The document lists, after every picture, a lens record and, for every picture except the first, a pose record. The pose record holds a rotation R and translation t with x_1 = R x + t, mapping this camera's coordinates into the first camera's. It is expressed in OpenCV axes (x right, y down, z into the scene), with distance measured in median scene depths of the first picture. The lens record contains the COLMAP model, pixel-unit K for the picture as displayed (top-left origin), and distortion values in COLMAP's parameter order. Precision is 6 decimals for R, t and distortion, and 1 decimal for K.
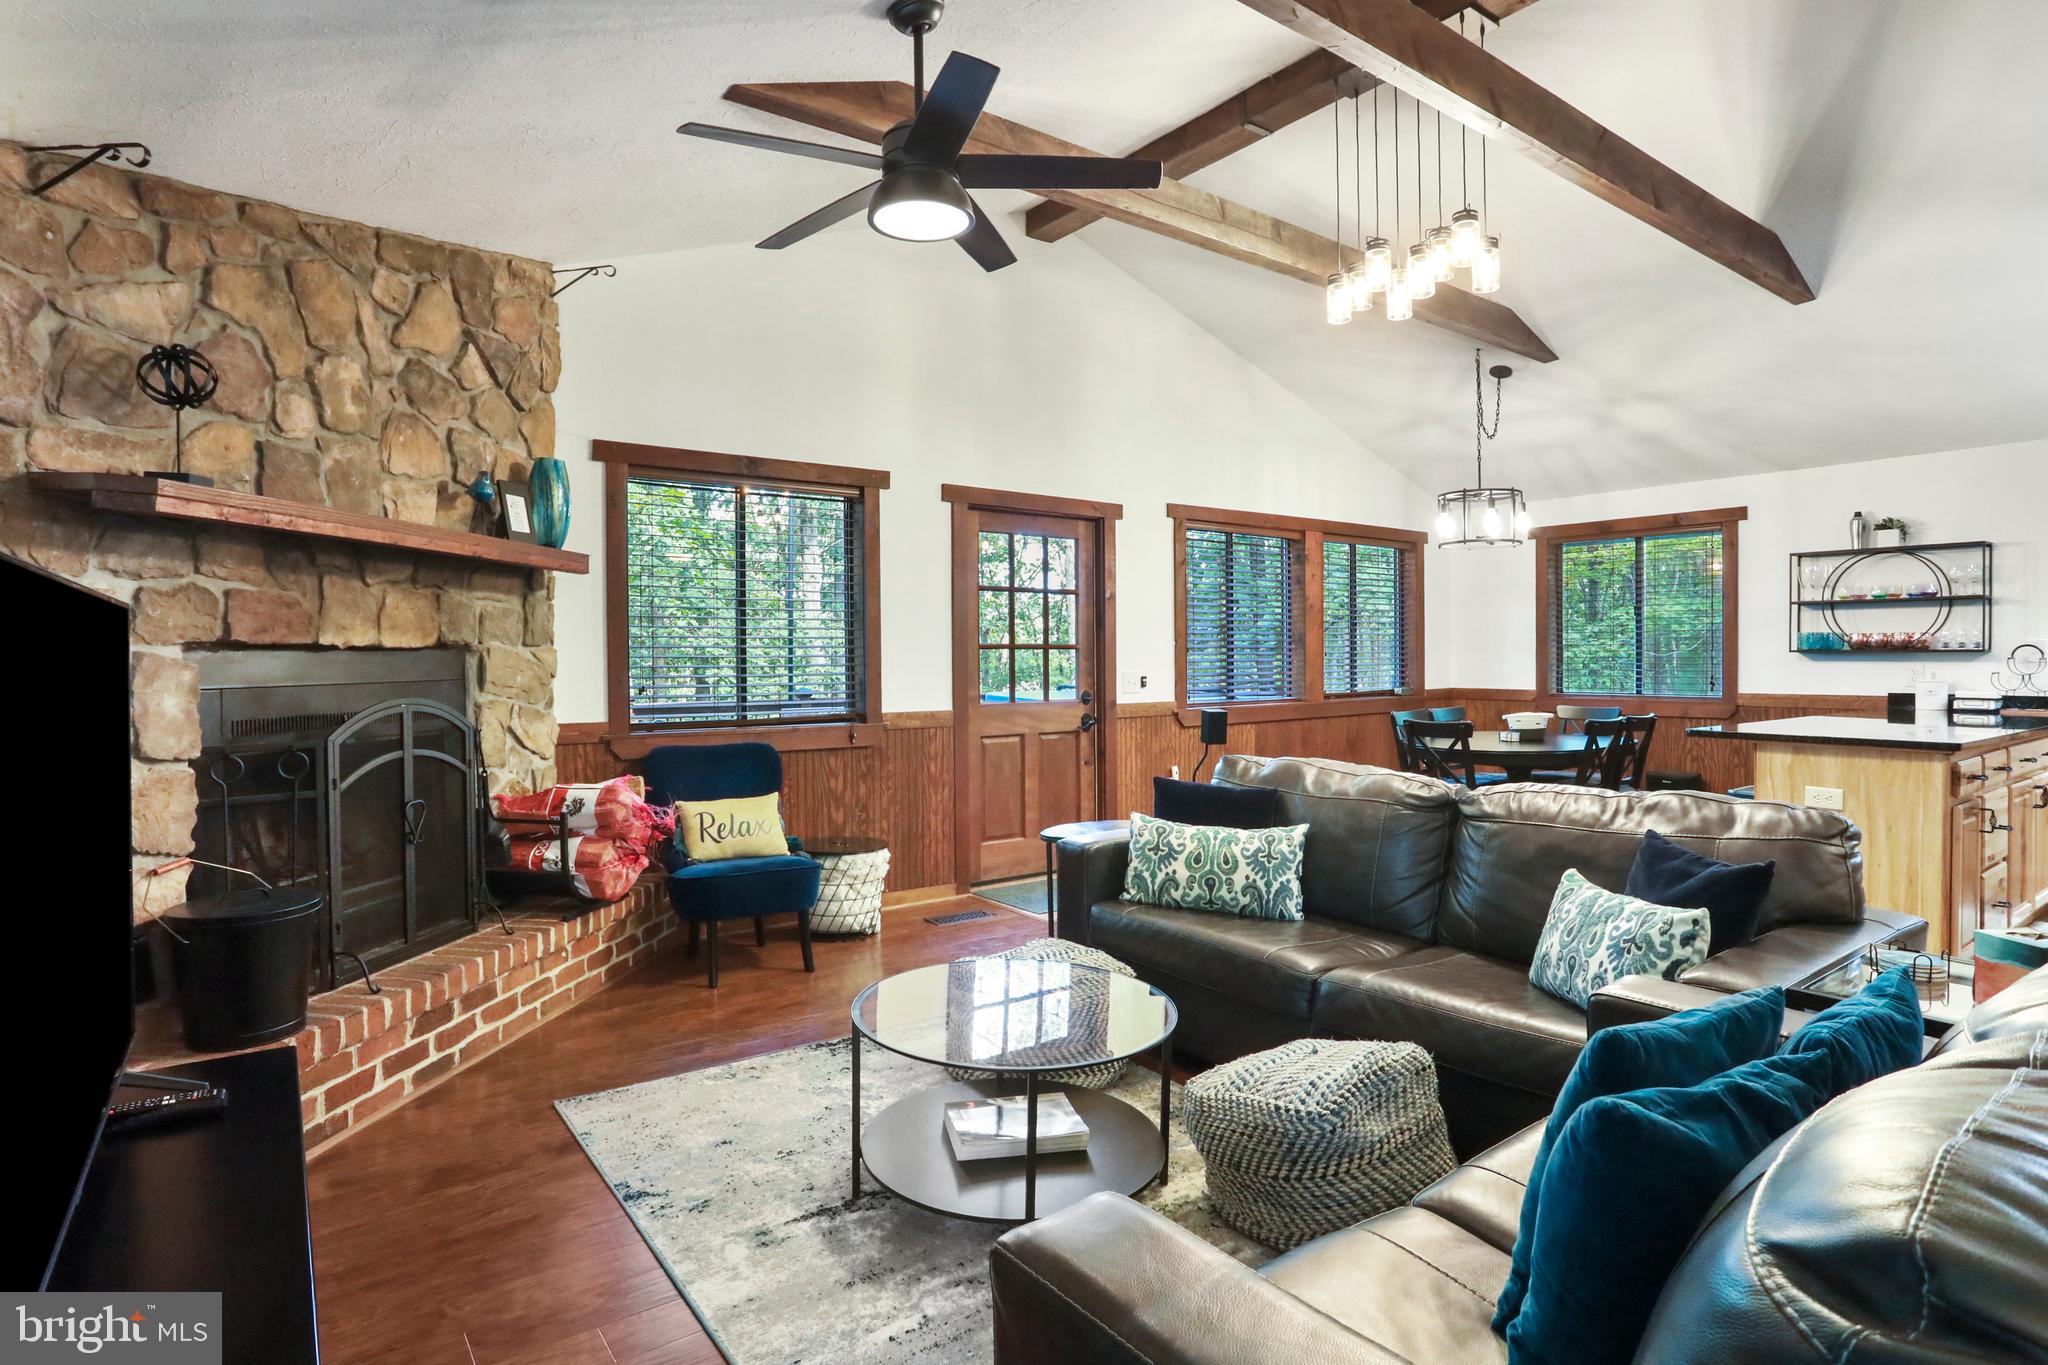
lens RADIAL K [[1058.9, 0, 1010.6], [0, 1058.9, 670.8], [0, 0, 1]] dist [-0.036782, 0.008215]
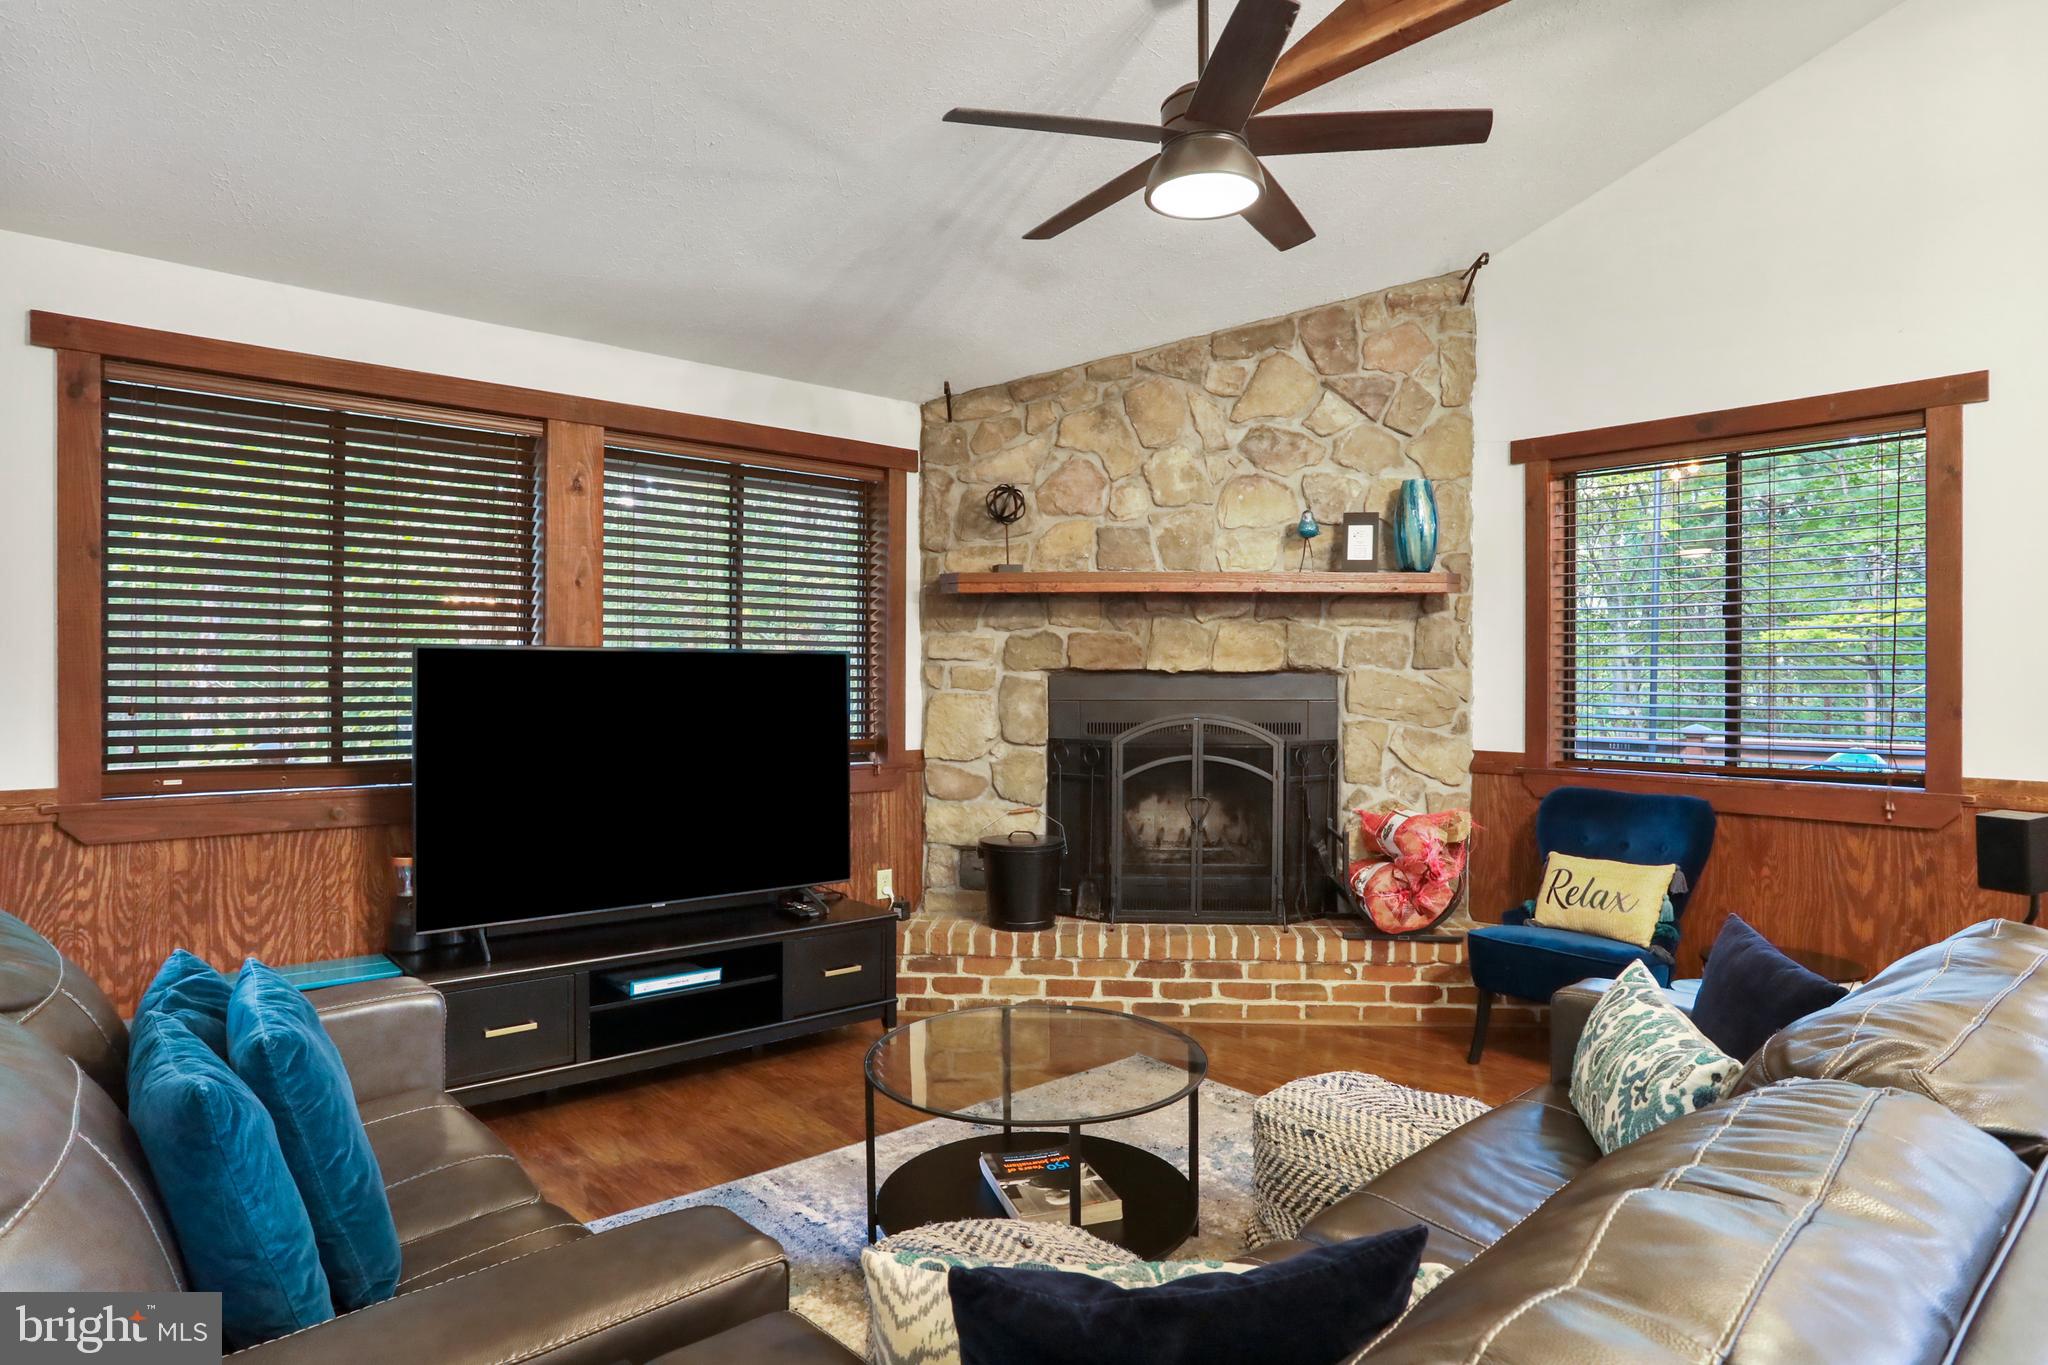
lens RADIAL K [[1172.9, 0, 1016.8], [0, 1172.9, 687.6], [0, 0, 1]] dist [-0.047223, 0.026160]
pose [[0.085865, 0.013184, -0.996220, 0.654586], [-0.015589, 0.999808, 0.011888, -0.013944], [0.996185, 0.014509, 0.086054, 0.560801]]
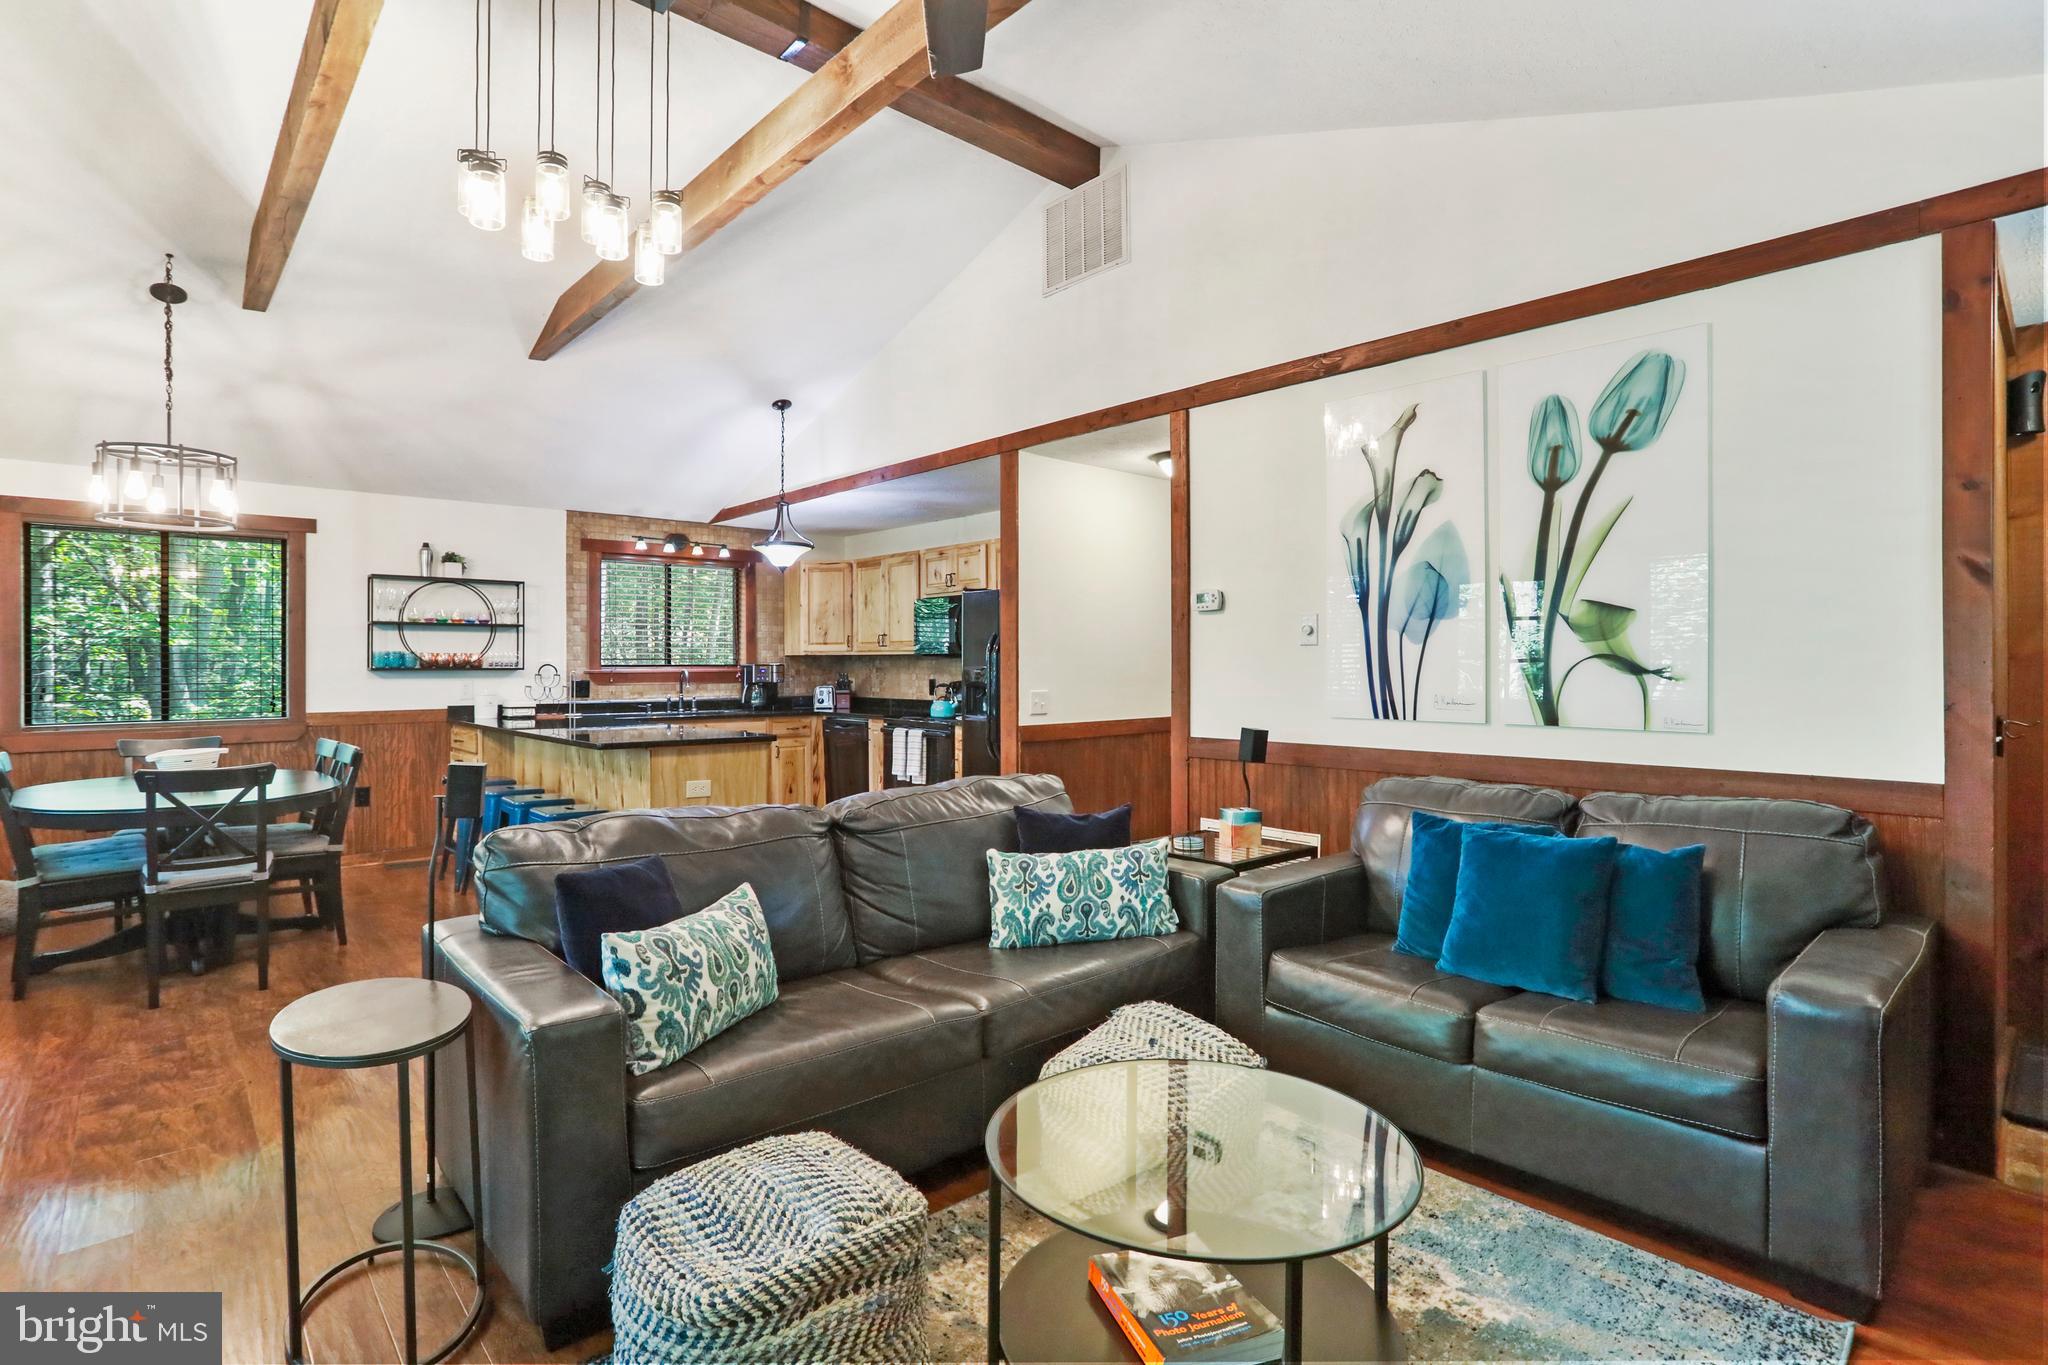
lens RADIAL K [[996.0, 0, 1009.3], [0, 996.0, 657.7], [0, 0, 1]] dist [-0.051802, 0.018610]
pose [[-0.090005, 0.011498, 0.995875, -0.442161], [0.016719, 0.999810, -0.010032, -0.016107], [-0.995801, 0.015747, -0.090180, 0.756367]]
